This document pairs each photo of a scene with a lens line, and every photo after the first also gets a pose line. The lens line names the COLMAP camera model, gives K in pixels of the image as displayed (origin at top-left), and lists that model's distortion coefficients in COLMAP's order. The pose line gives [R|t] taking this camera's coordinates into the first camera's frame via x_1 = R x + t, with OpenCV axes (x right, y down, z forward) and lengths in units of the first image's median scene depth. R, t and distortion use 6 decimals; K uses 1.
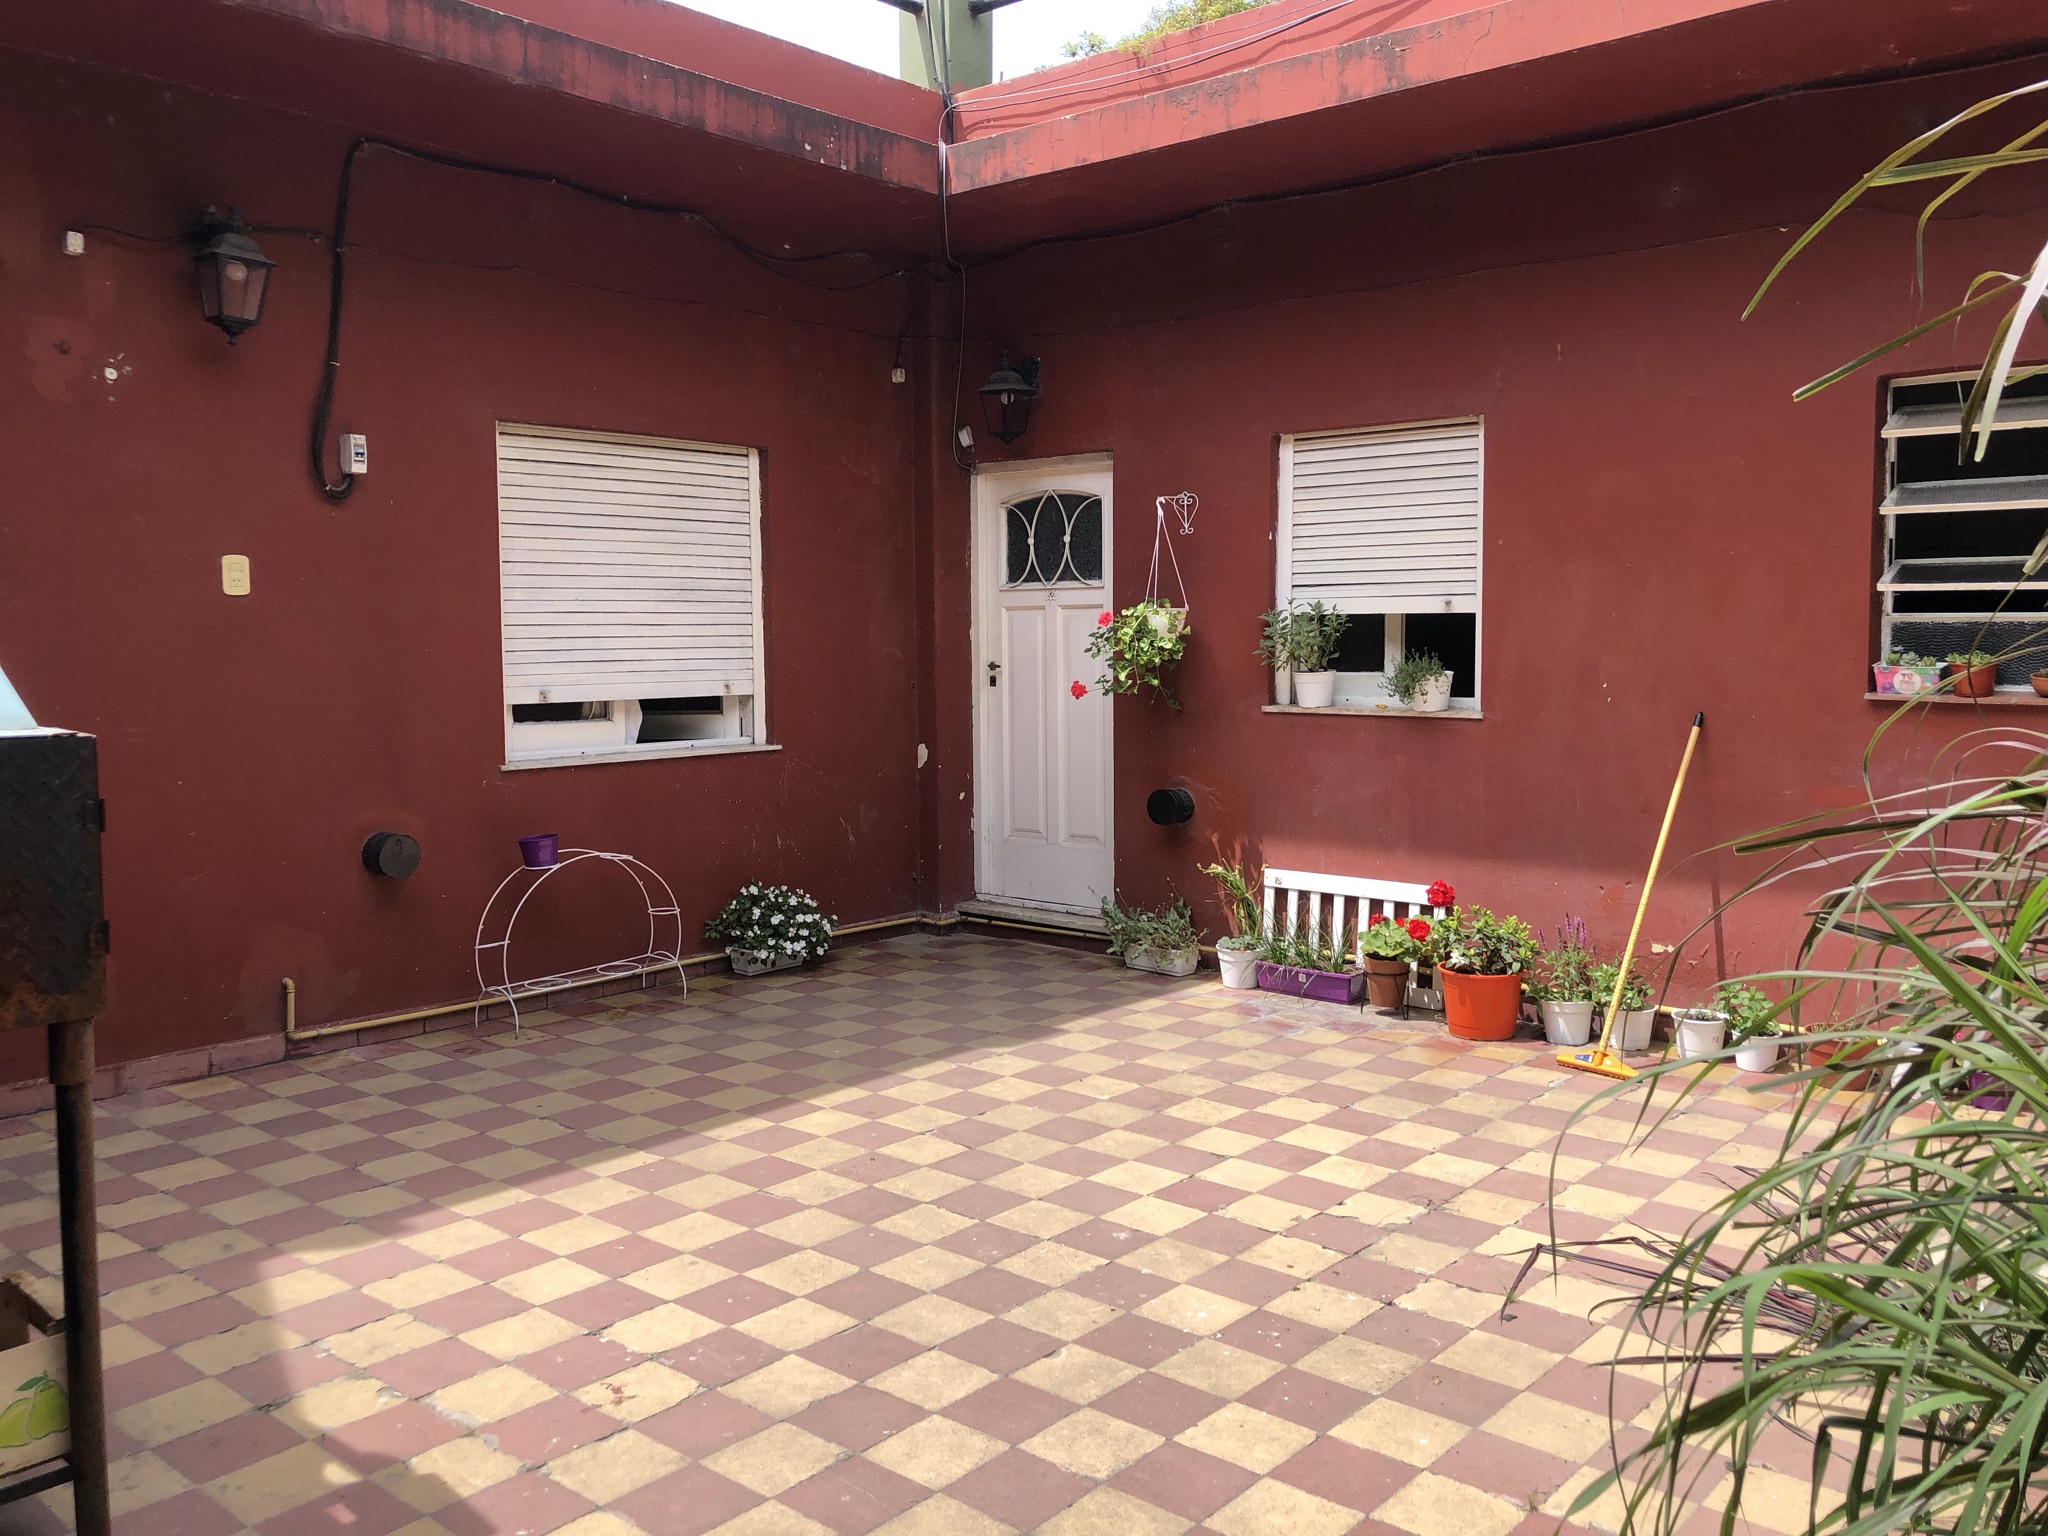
lens RADIAL K [[1687.2, 0, 1027.2], [0, 1687.2, 767.2], [0, 0, 1]] dist [0.032602, -0.016238]
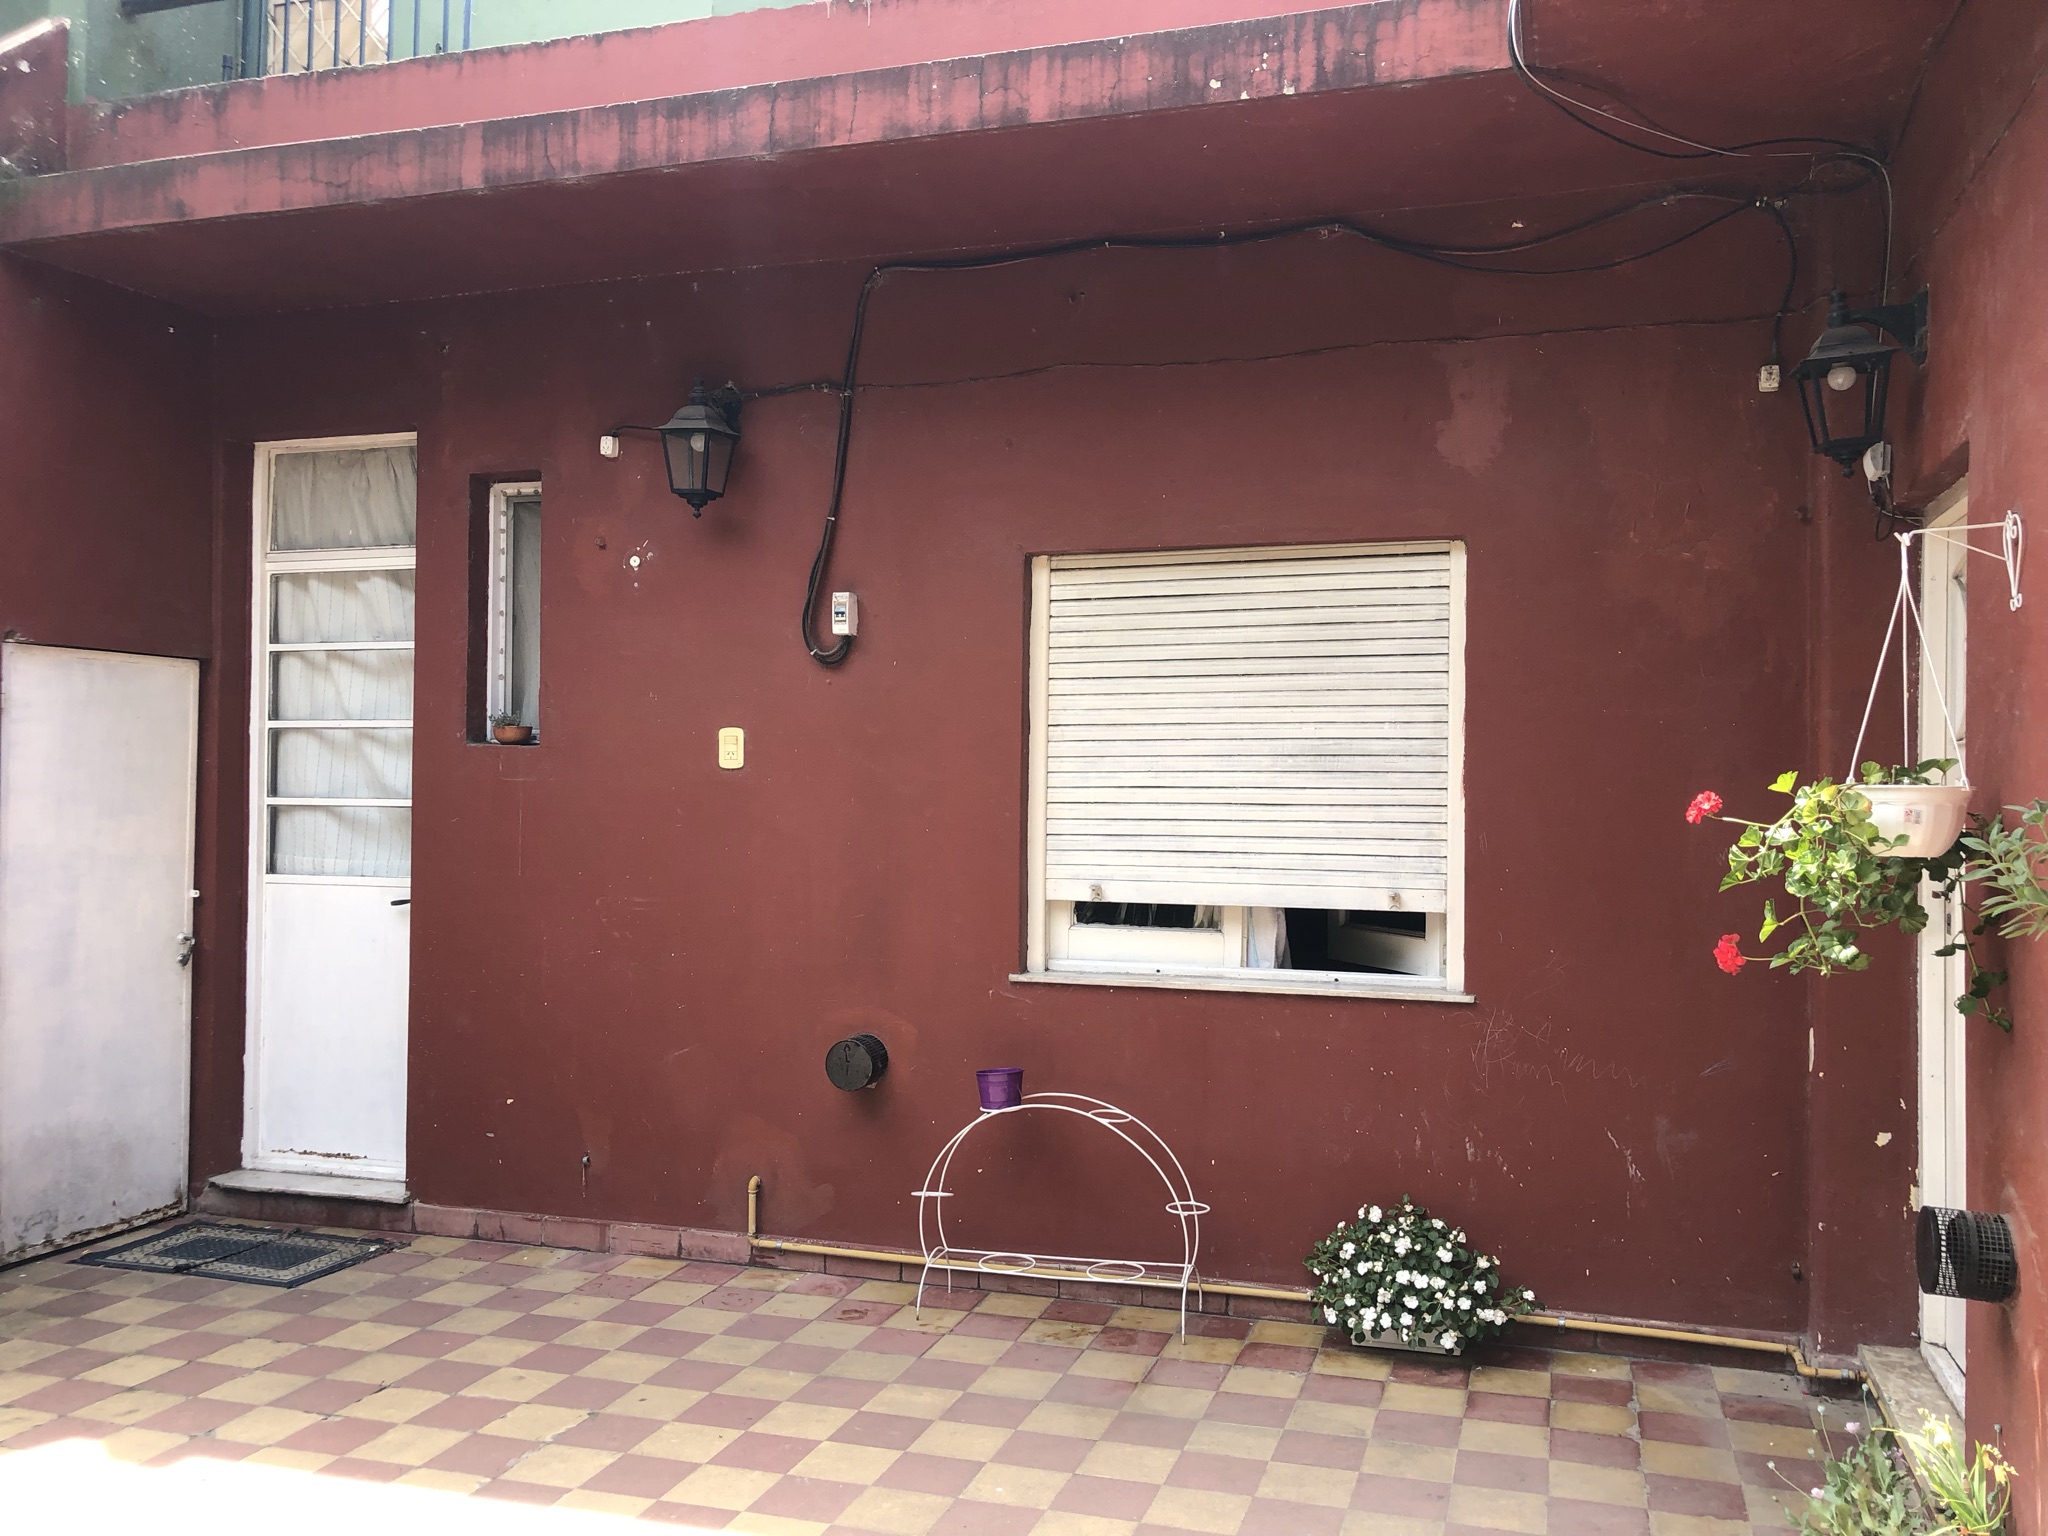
lens RADIAL K [[1687.2, 0, 1024.6], [0, 1687.2, 773.1], [0, 0, 1]] dist [0.032602, -0.016238]
pose [[0.392389, -0.001551, -0.919798, 0.415823], [-0.087025, 0.995450, -0.038804, -0.063678], [0.915673, 0.095272, 0.390468, 0.654641]]
